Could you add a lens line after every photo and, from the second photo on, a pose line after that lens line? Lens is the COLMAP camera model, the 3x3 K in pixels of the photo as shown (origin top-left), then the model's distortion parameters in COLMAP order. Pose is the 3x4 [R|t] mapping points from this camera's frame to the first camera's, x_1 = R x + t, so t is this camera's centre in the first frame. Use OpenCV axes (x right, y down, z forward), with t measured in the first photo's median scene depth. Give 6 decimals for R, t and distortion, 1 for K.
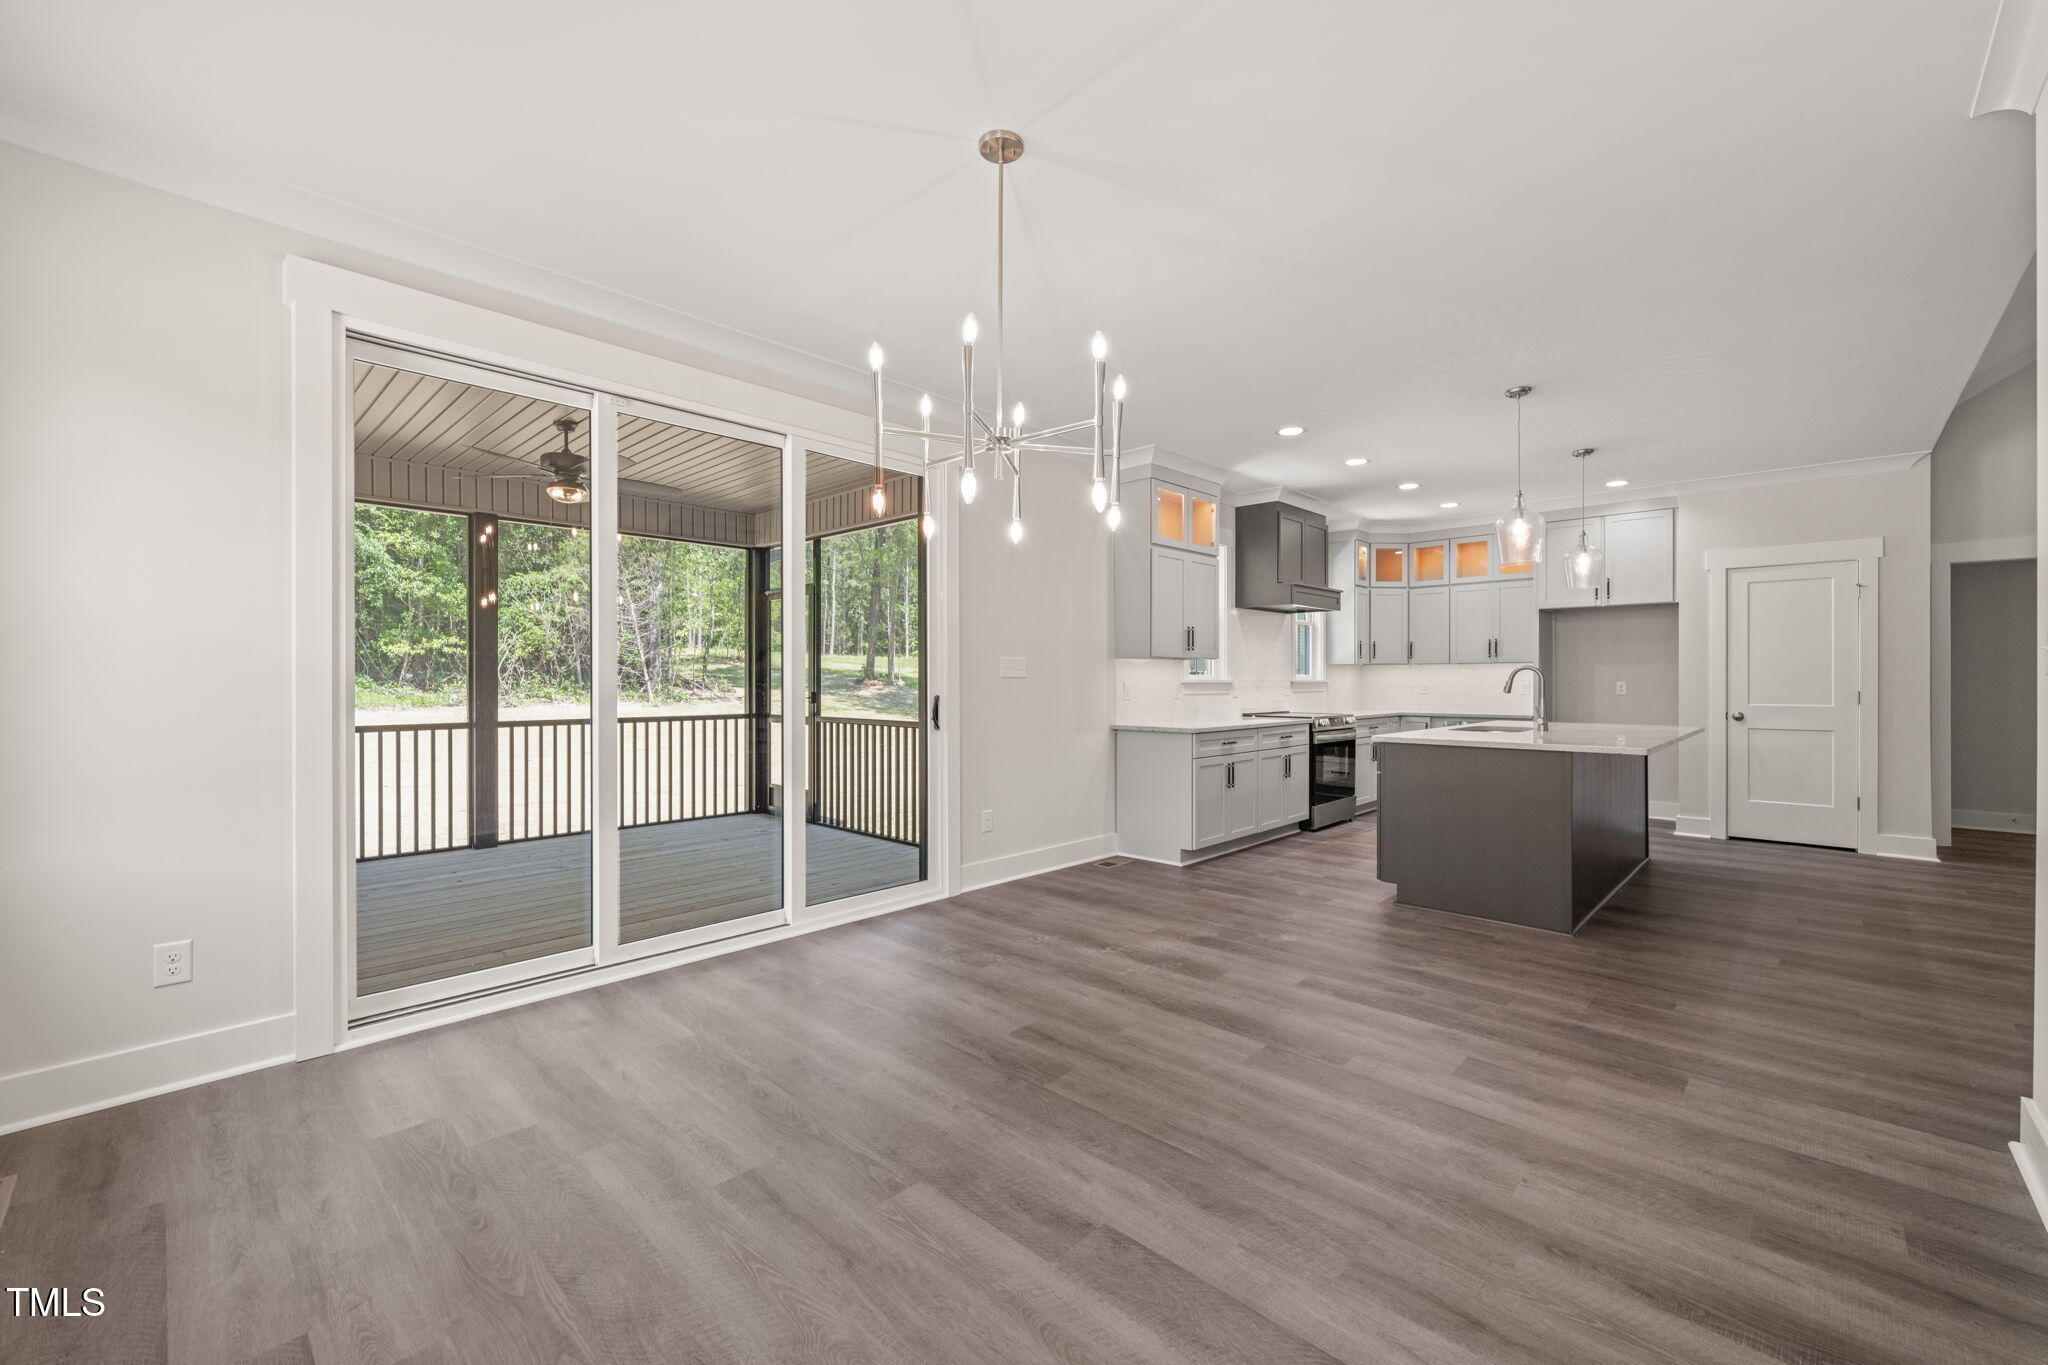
lens RADIAL K [[844.4, 0, 1023.7], [0, 844.4, 676.6], [0, 0, 1]] dist [-0.004292, 0.000349]
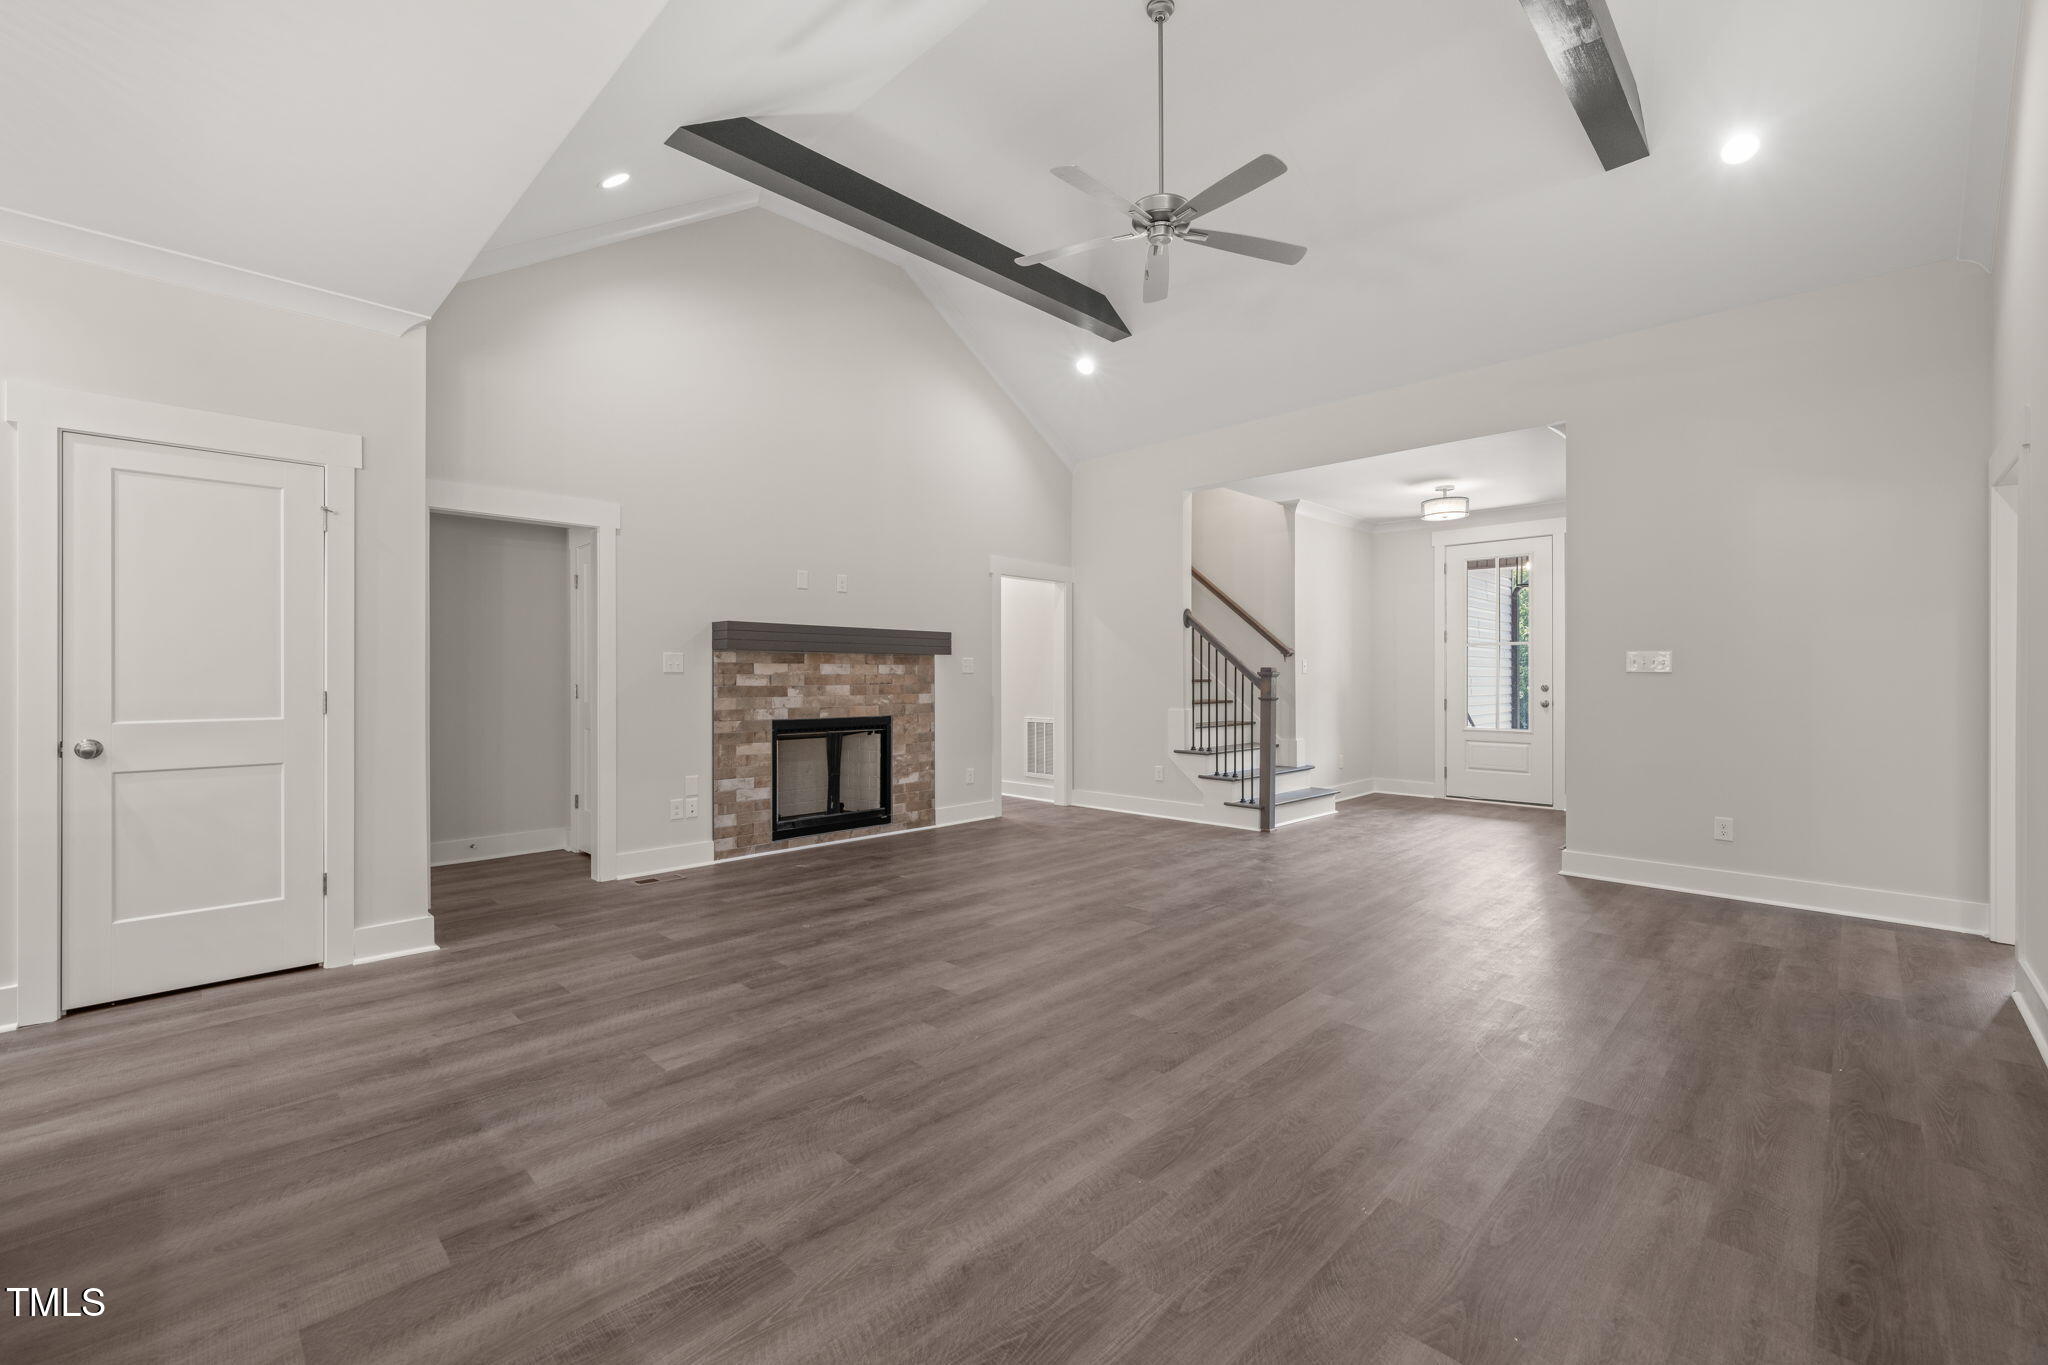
lens RADIAL K [[844.4, 0, 1031.9], [0, 844.4, 680.0], [0, 0, 1]] dist [-0.004292, 0.000349]
pose [[0.013466, -0.005233, 0.999896, 0.410386], [-0.004039, 0.999978, 0.005288, 0.004297], [-0.999901, -0.004110, 0.013445, 0.495099]]
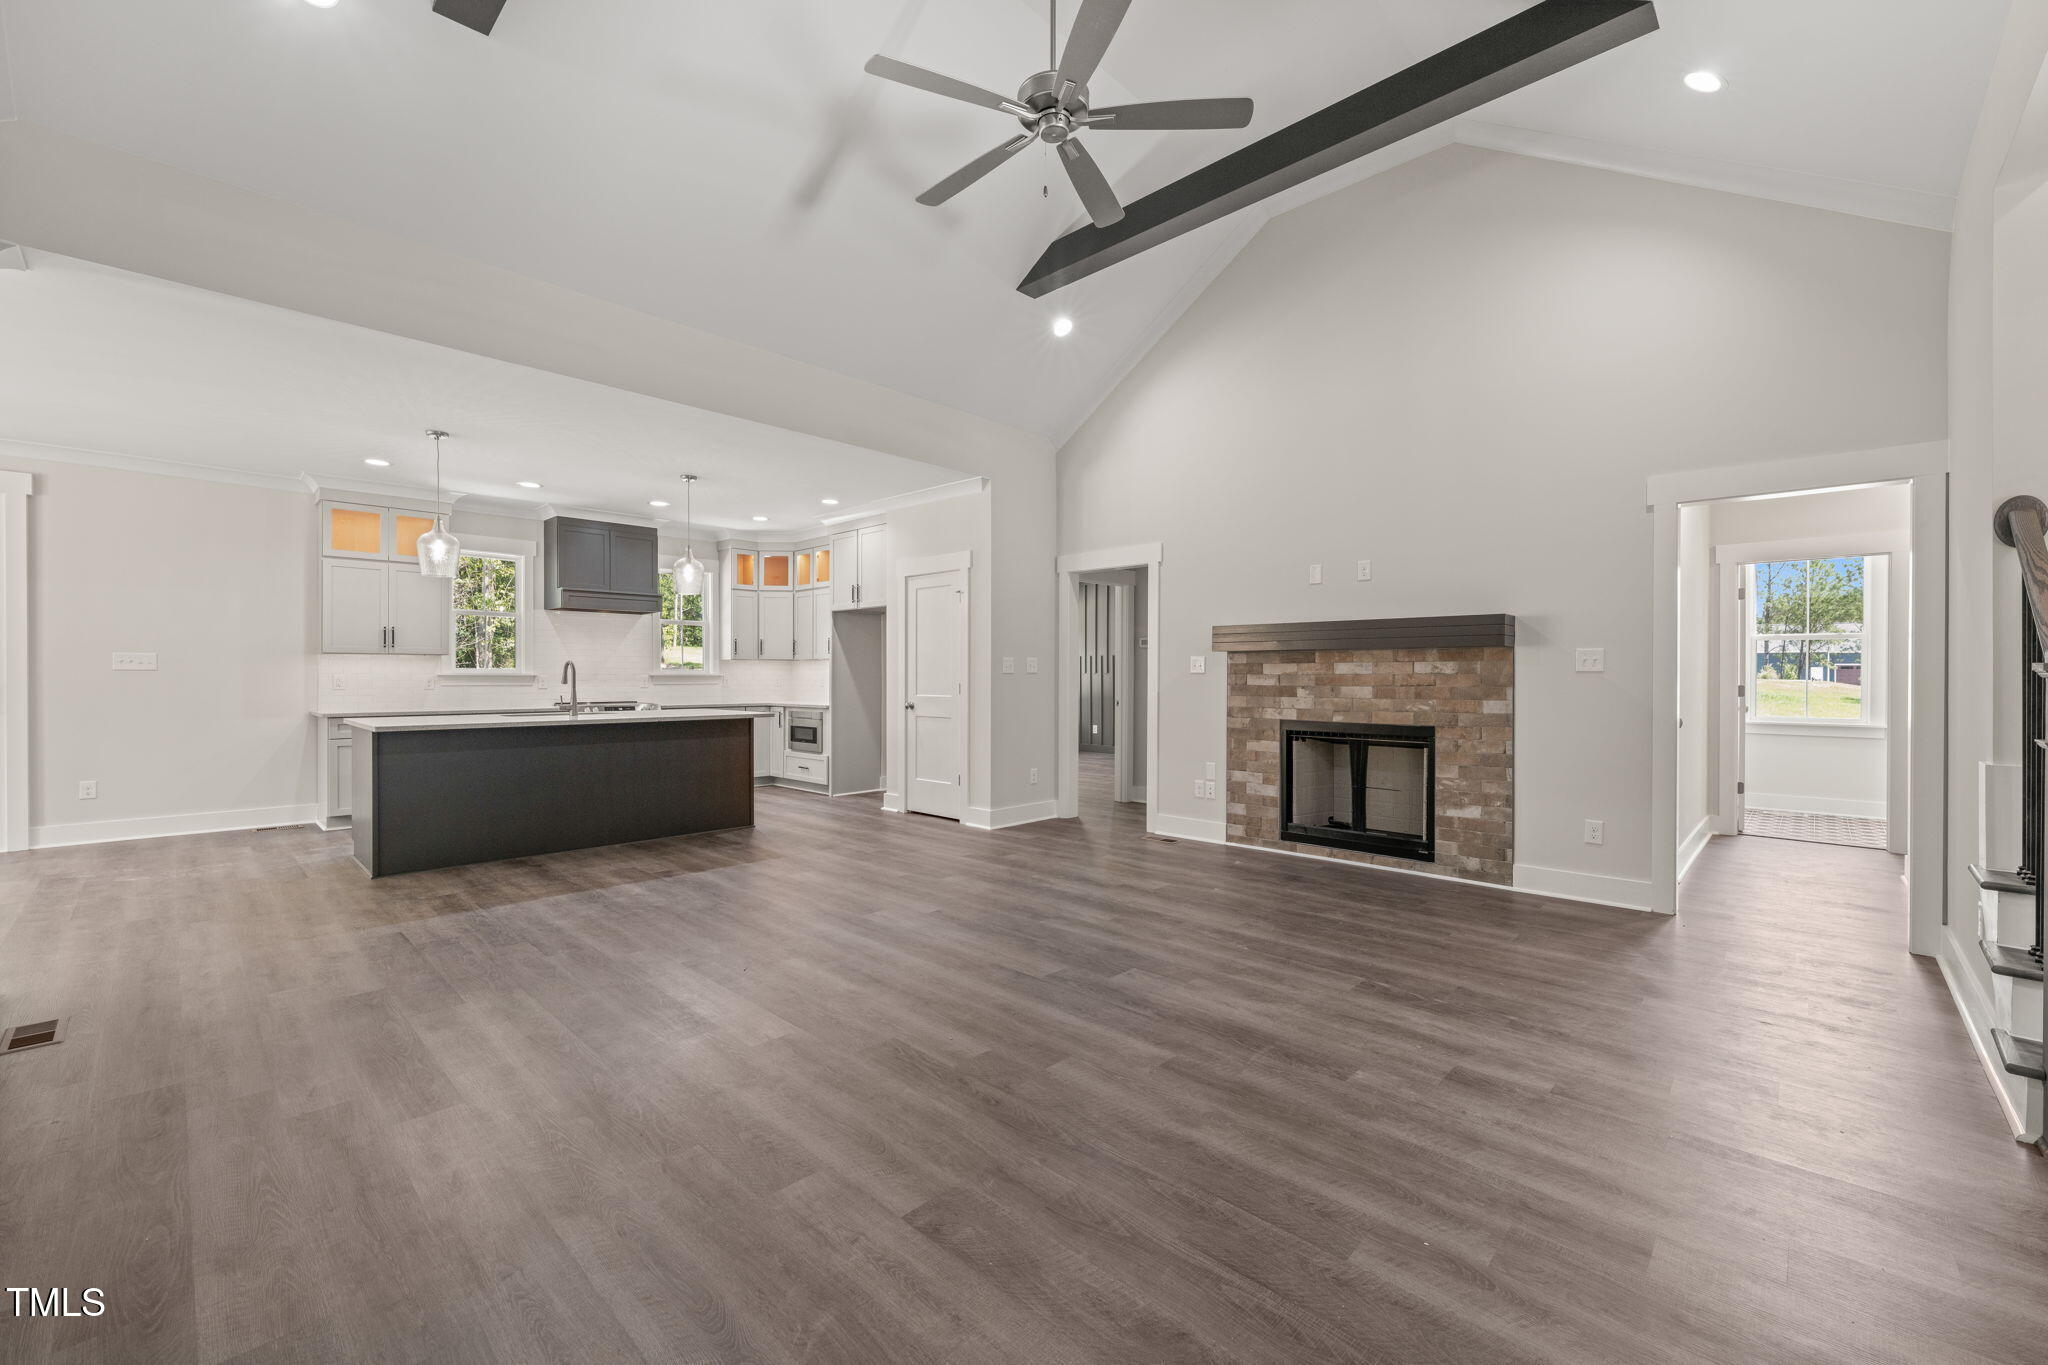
lens RADIAL K [[831.9, 0, 1040.6], [0, 831.9, 681.0], [0, 0, 1]] dist [-0.003641, -0.000795]
pose [[0.999991, 0.001501, 0.003990, 1.081497], [-0.001537, 0.999959, 0.008901, 0.003700], [-0.003976, -0.008907, 0.999952, -0.141141]]
